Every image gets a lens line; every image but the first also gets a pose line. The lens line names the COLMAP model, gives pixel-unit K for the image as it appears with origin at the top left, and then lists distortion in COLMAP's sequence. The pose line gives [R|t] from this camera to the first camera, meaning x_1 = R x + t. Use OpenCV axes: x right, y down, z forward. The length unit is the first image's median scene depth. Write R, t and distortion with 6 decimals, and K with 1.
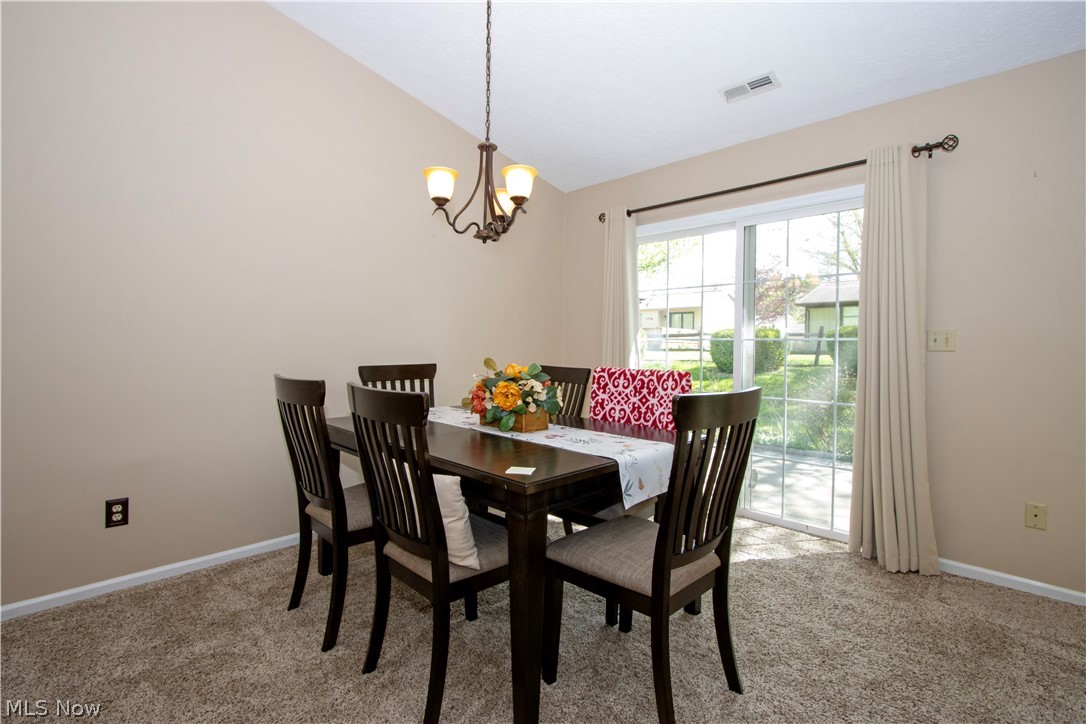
lens RADIAL K [[486.0, 0, 540.0], [0, 486.0, 349.0], [0, 0, 1]] dist [-0.015857, -0.000001]
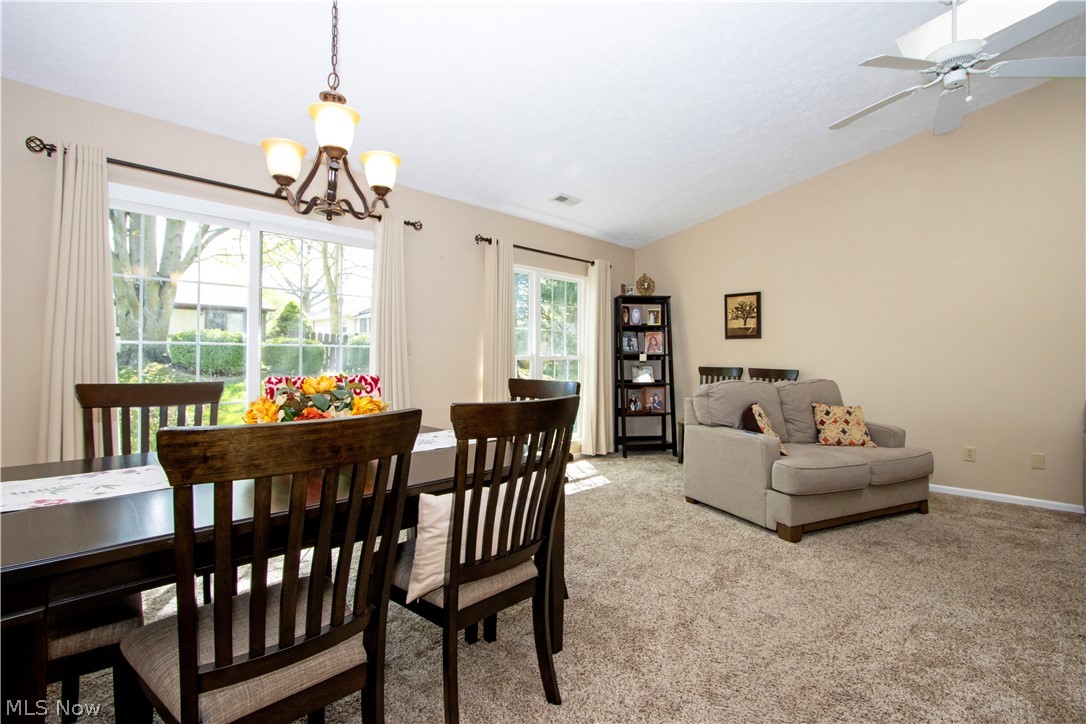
lens RADIAL K [[501.0, 0, 543.0], [0, 501.0, 362.0], [0, 0, 1]] dist [-0.011163, 0.000487]
pose [[-0.022821, -0.016491, 0.999604, -0.824599], [-0.000292, 0.999864, 0.016489, -0.003457], [-0.999740, 0.000085, -0.022822, 0.626277]]
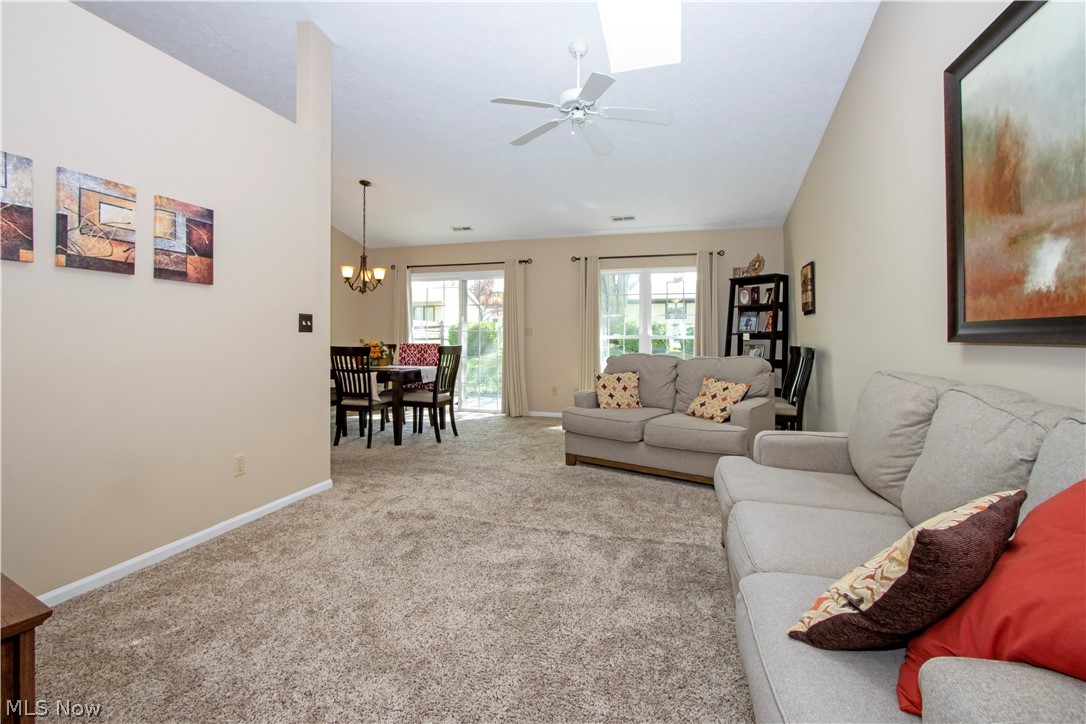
lens RADIAL K [[486.0, 0, 540.0], [0, 486.0, 349.0], [0, 0, 1]] dist [-0.015857, -0.000001]
pose [[0.866483, -0.015816, 0.498955, -0.524961], [0.006286, 0.999764, 0.020774, 0.023965], [-0.499166, -0.014864, 0.866379, -1.518952]]
